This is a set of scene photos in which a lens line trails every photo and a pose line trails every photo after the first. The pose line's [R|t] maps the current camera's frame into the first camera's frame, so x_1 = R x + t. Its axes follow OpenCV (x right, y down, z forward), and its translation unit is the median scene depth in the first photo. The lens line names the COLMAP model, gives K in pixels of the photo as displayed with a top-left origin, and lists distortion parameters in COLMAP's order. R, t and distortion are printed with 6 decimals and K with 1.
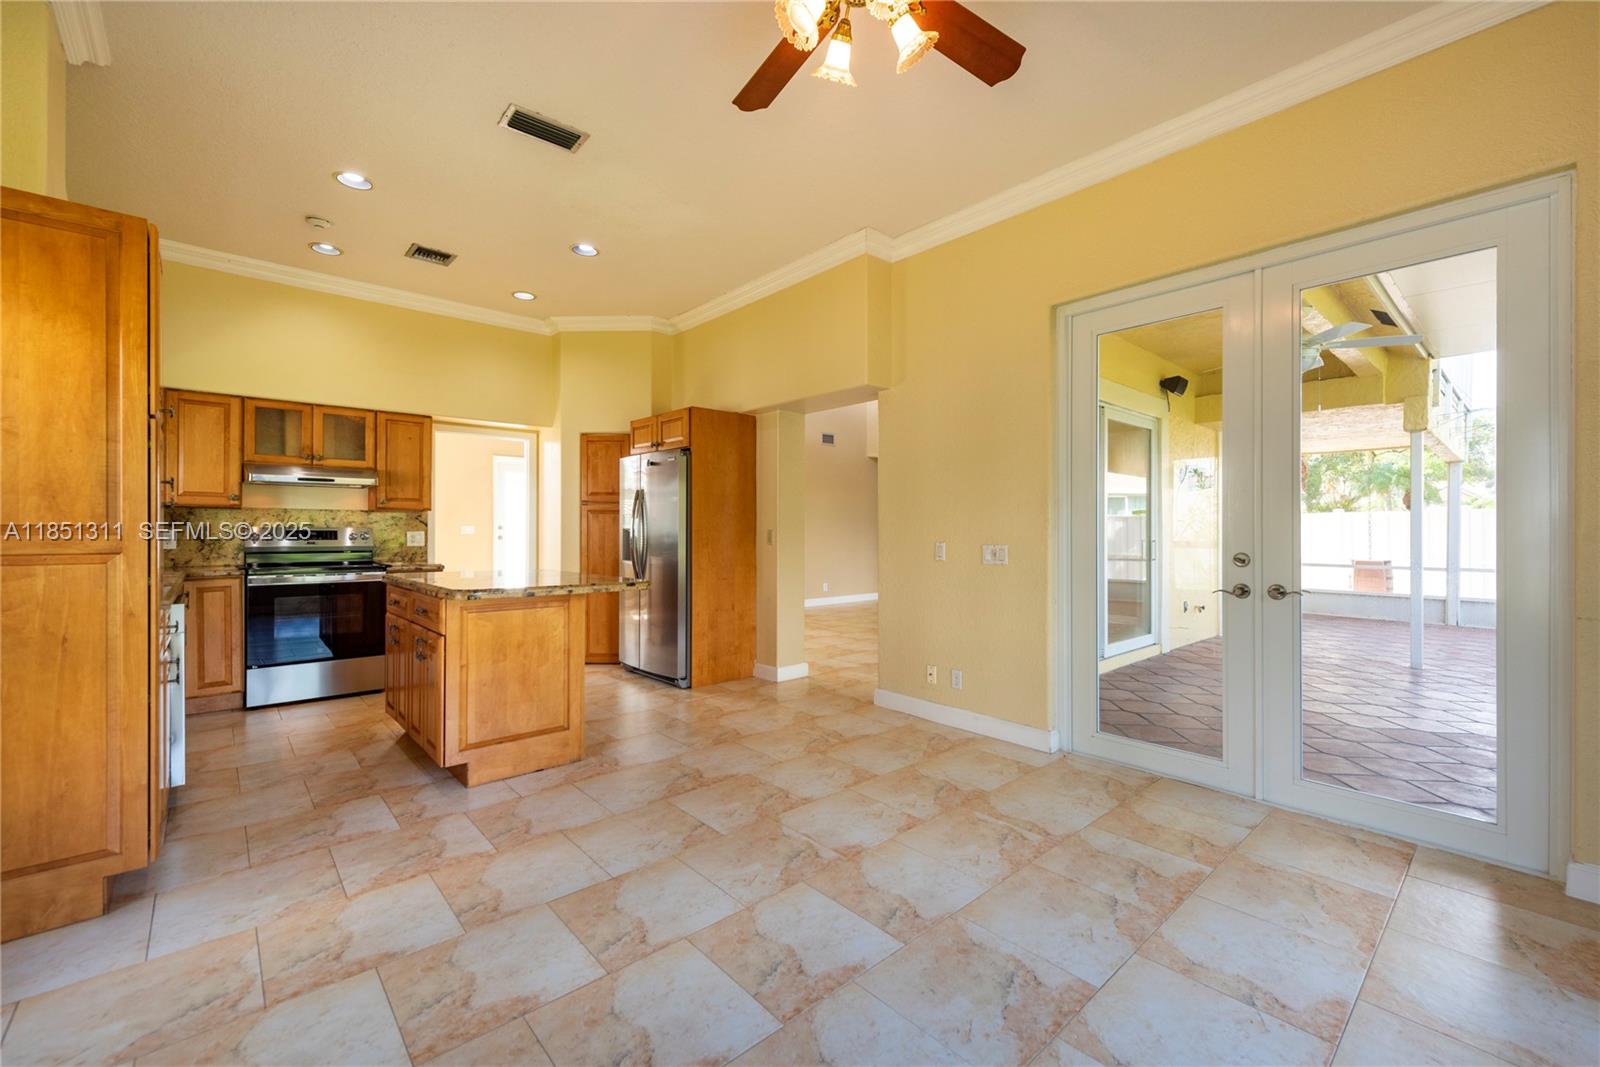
lens RADIAL K [[657.3, 0, 810.4], [0, 657.3, 526.3], [0, 0, 1]] dist [0.011218, -0.000139]
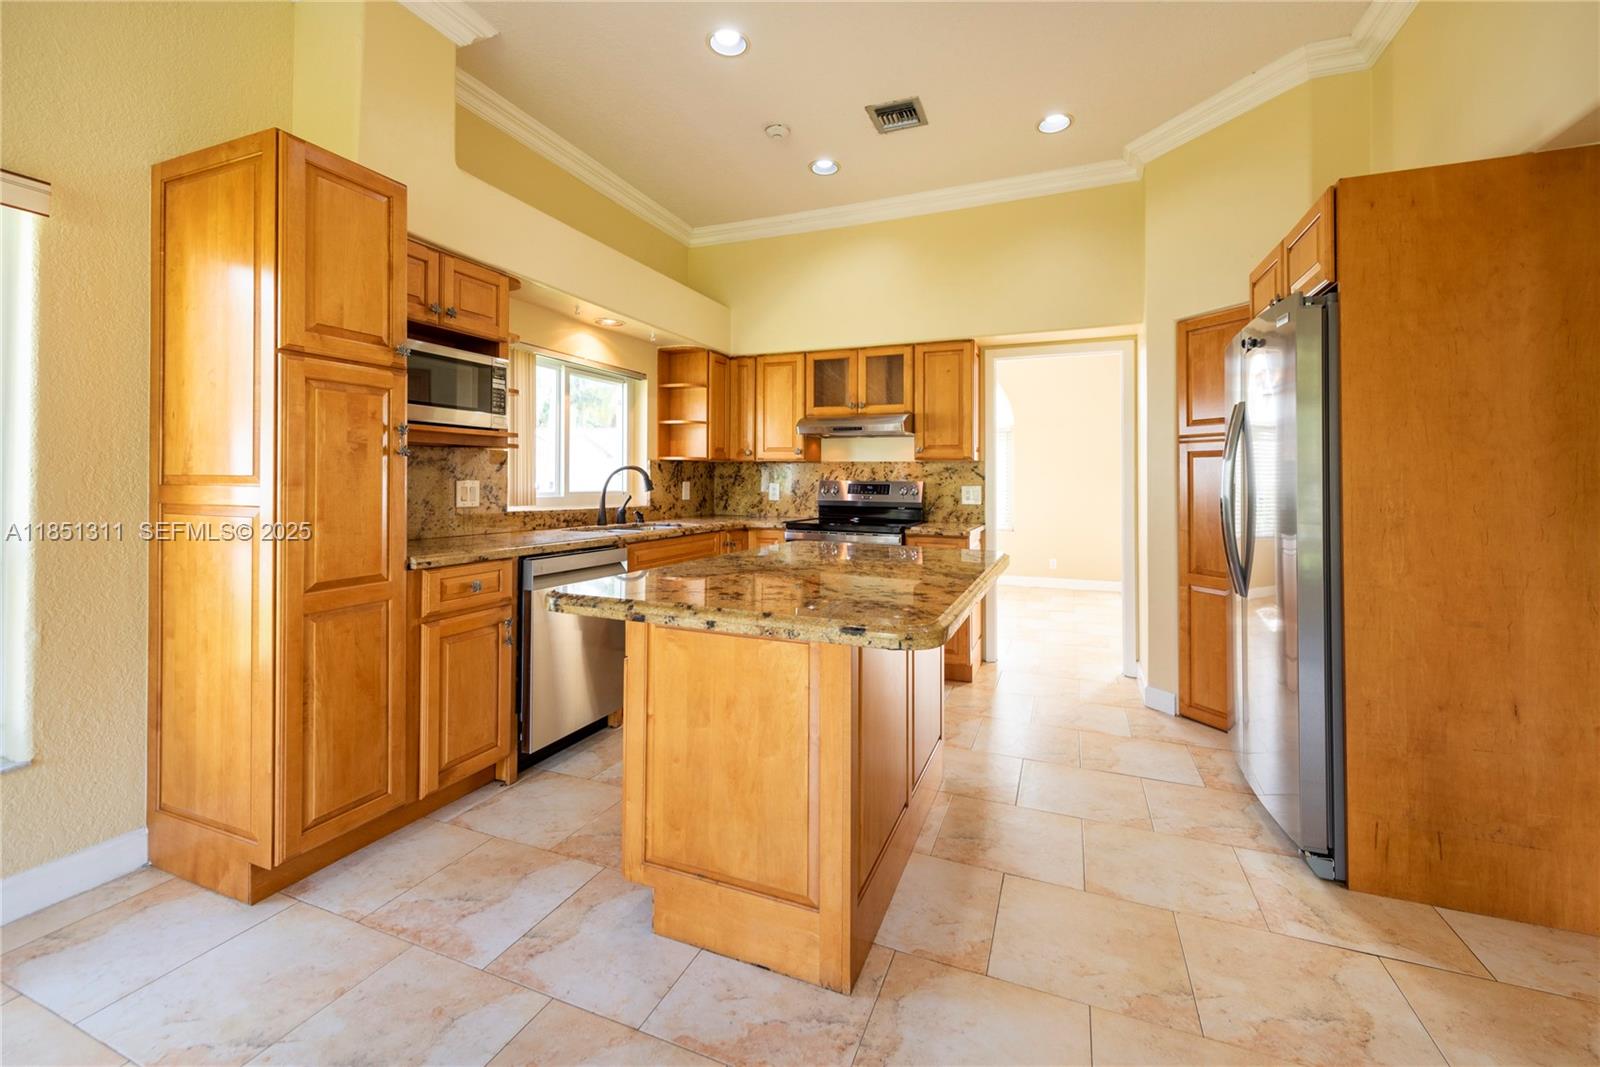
lens RADIAL K [[648.7, 0, 805.8], [0, 648.7, 472.3], [0, 0, 1]] dist [0.009594, -0.000259]
pose [[0.437305, -0.012287, -0.899229, 0.033430], [0.000177, 0.999908, -0.013576, 0.001948], [0.899313, 0.005778, 0.437267, 0.523271]]
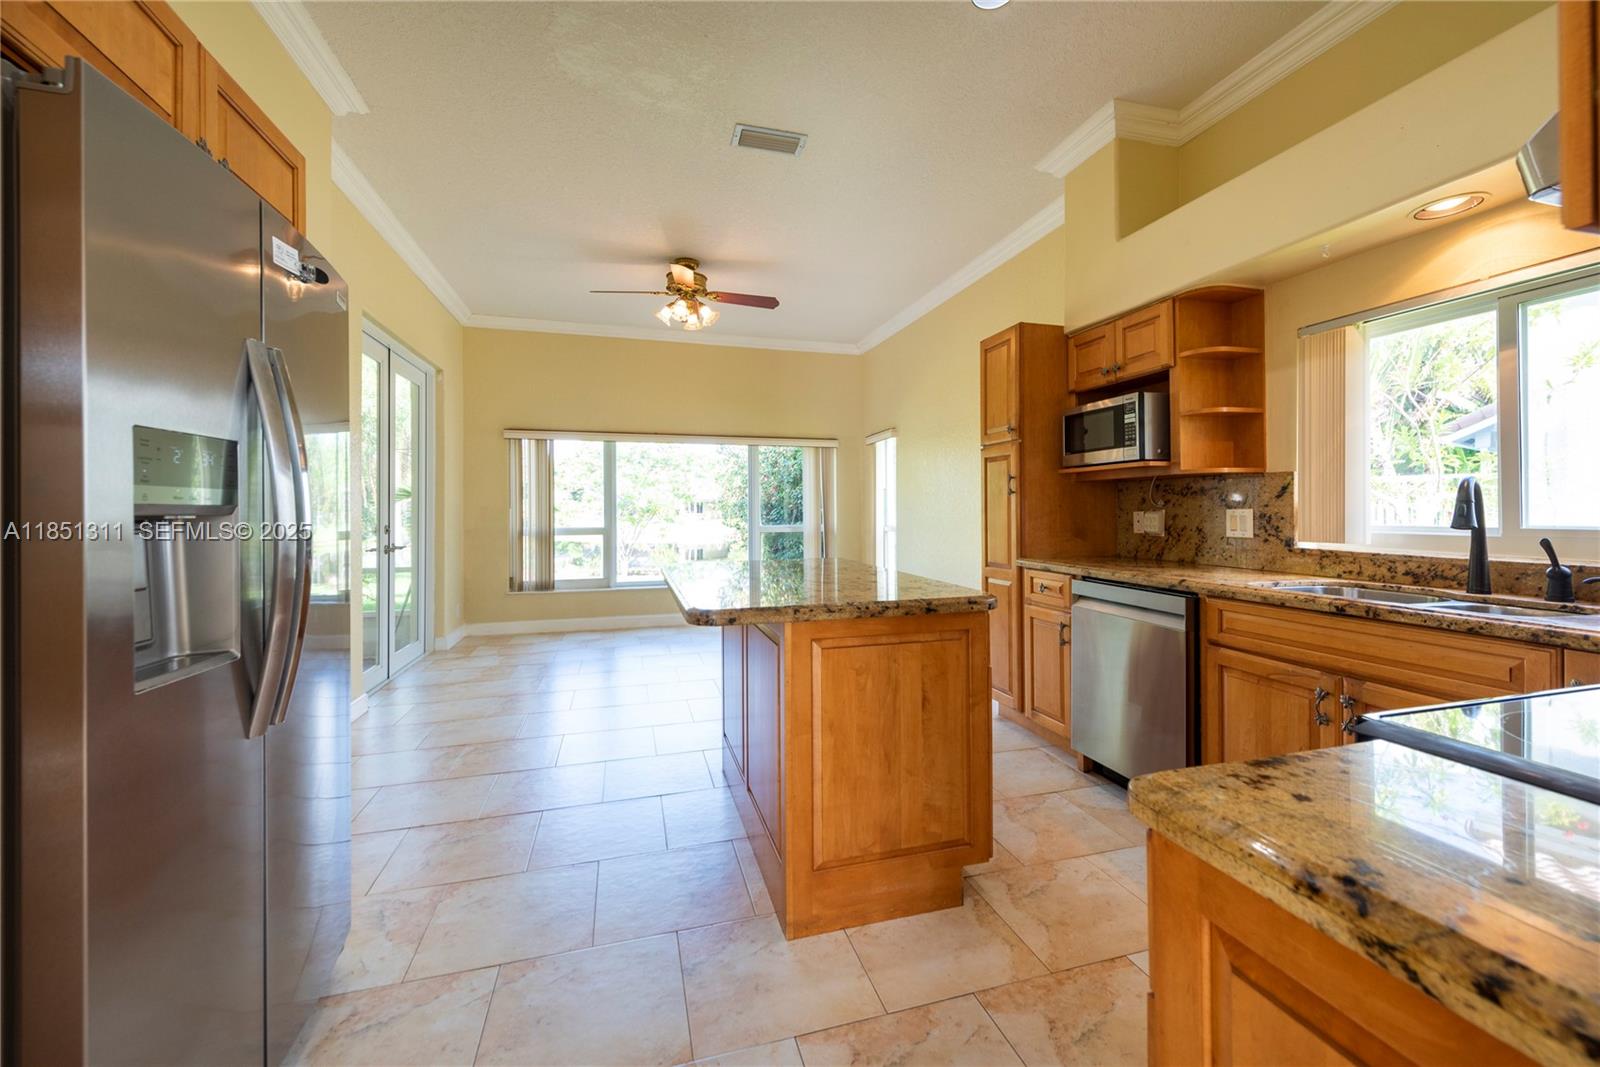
lens RADIAL K [[657.0, 0, 798.0], [0, 657.0, 510.1], [0, 0, 1]] dist [0.000279, -0.000175]
pose [[-0.887466, 0.001047, 0.460872, -0.580110], [-0.001642, 0.999984, -0.005433, 0.006324], [-0.460870, -0.005578, -0.887450, 1.191720]]
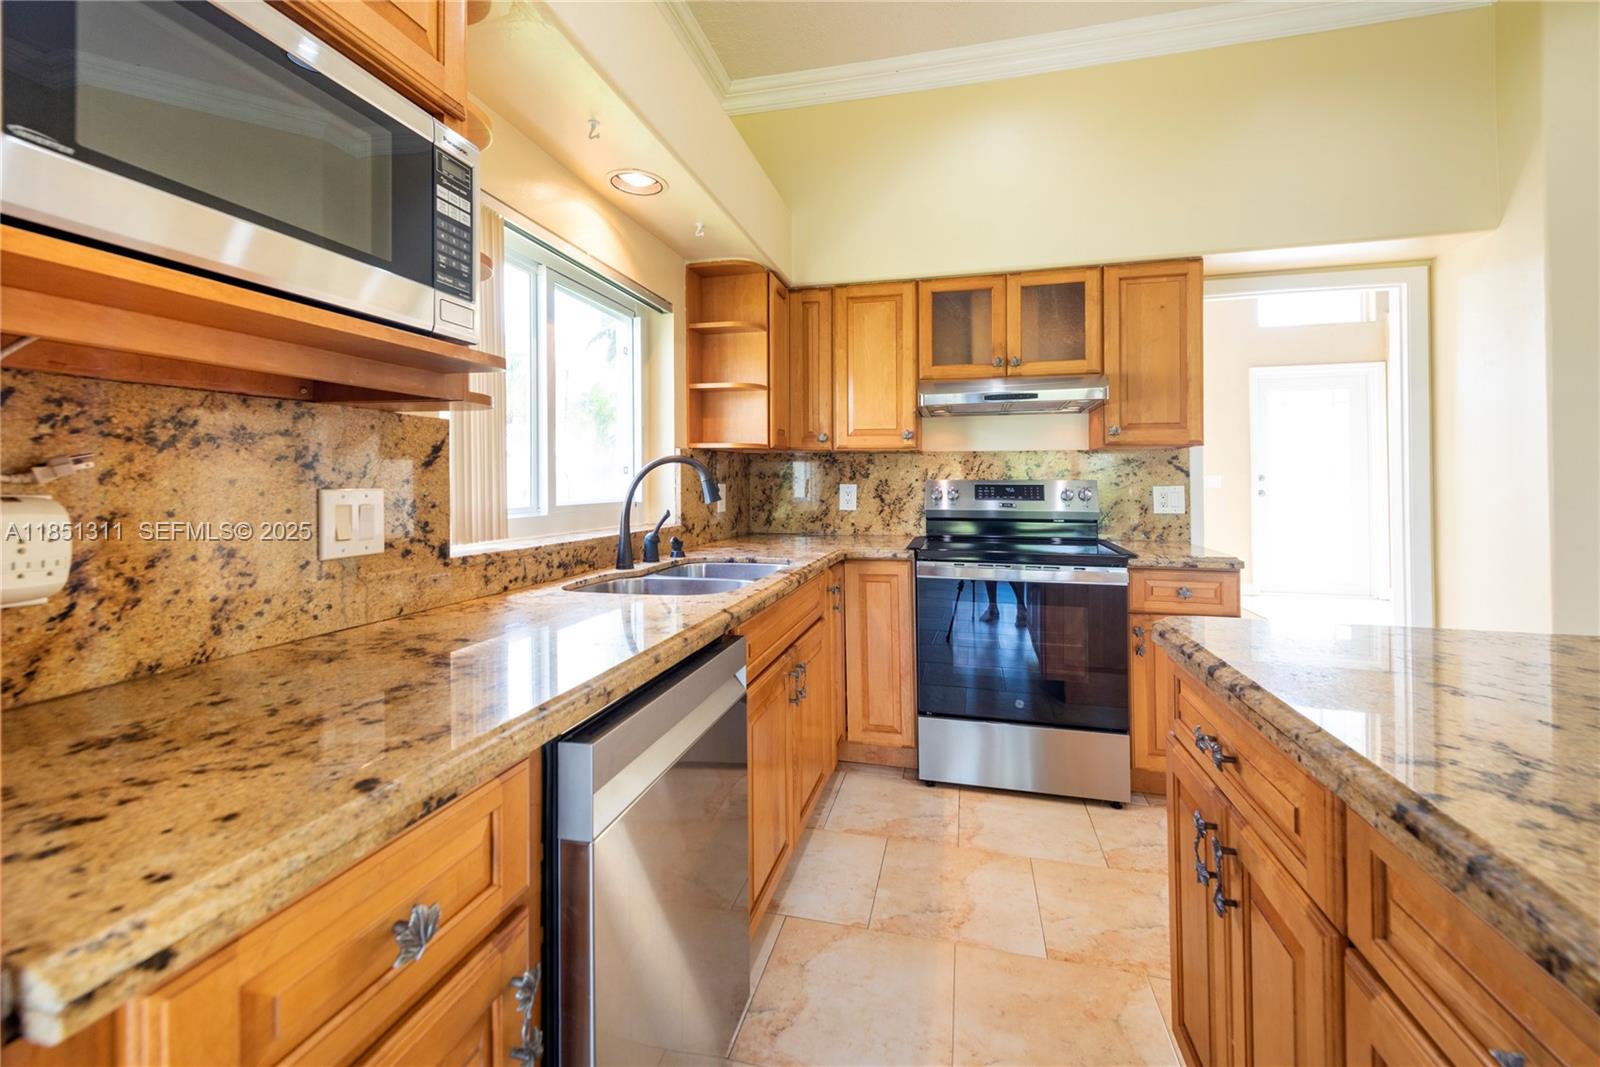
lens RADIAL K [[648.7, 0, 805.8], [0, 648.7, 472.3], [0, 0, 1]] dist [0.009594, -0.000259]
pose [[0.561449, -0.014736, -0.827380, -0.361784], [0.009548, 0.999890, -0.011329, -0.000353], [0.827456, -0.001539, 0.561528, 0.508235]]
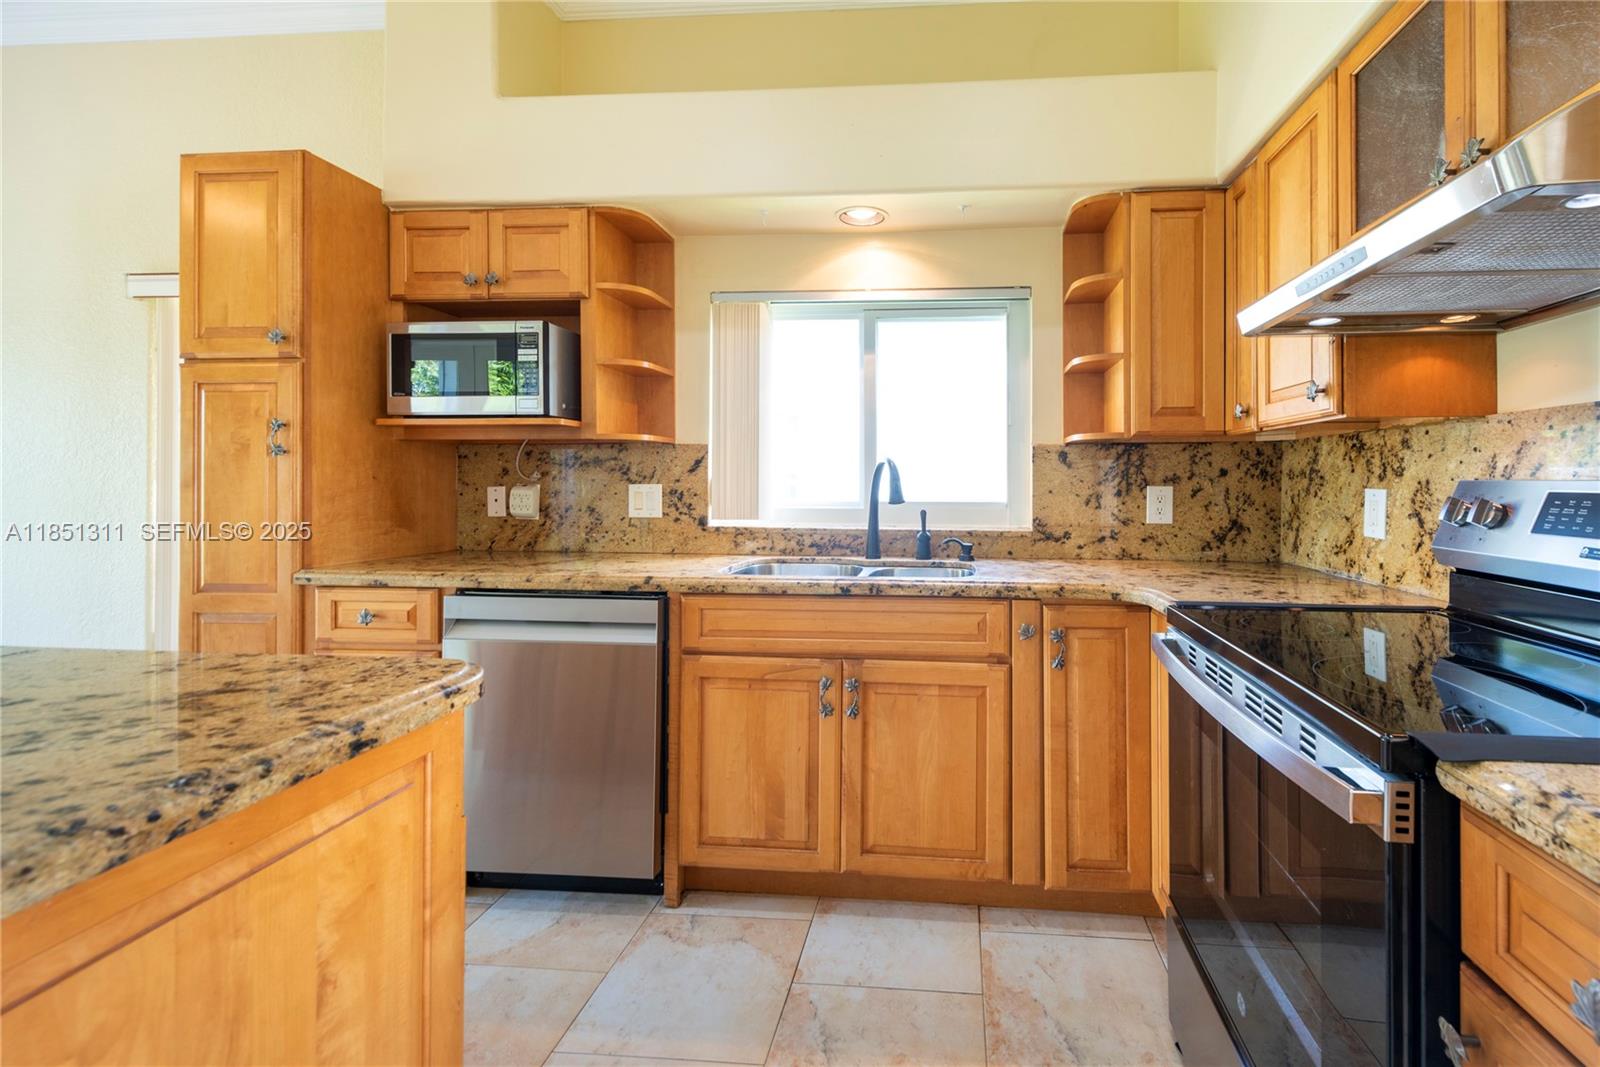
lens RADIAL K [[673.8, 0, 915.8], [0, 673.8, 482.2], [0, 0, 1]] dist [0.005215, -0.000226]
pose [[-0.720258, -0.006665, -0.693674, -0.453329], [-0.000618, 0.999960, -0.008966, 0.004482], [0.693706, -0.006029, -0.720233, 1.009390]]
